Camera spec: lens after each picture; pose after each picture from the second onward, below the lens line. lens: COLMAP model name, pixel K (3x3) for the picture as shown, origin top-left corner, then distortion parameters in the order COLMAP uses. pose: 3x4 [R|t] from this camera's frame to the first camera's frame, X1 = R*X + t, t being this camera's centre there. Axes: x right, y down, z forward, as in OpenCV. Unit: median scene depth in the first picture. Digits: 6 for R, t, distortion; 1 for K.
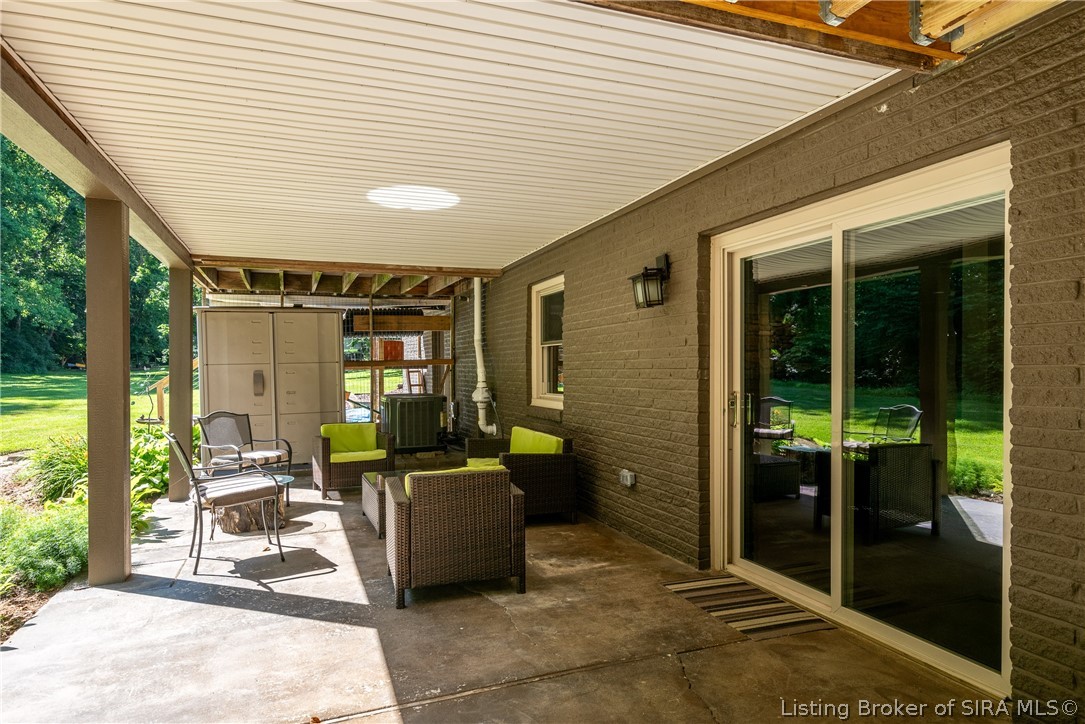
lens RADIAL K [[640.7, 0, 542.5], [0, 640.7, 362.0], [0, 0, 1]] dist [-0.001321, -0.000090]
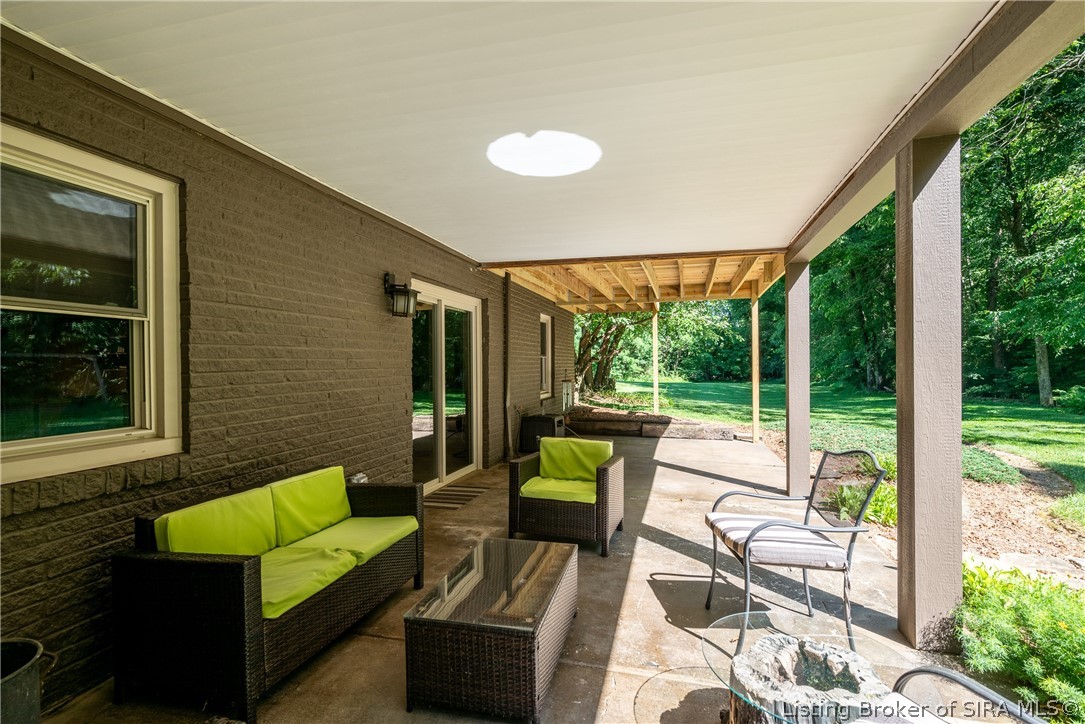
lens RADIAL K [[553.0, 0, 542.5], [0, 553.0, 362.0], [0, 0, 1]] dist [0.000186, -0.000029]
pose [[-0.817193, 0.013863, 0.576198, -0.684691], [0.006637, 0.999871, -0.014643, 0.016379], [-0.576326, -0.008141, -0.817179, 1.805654]]
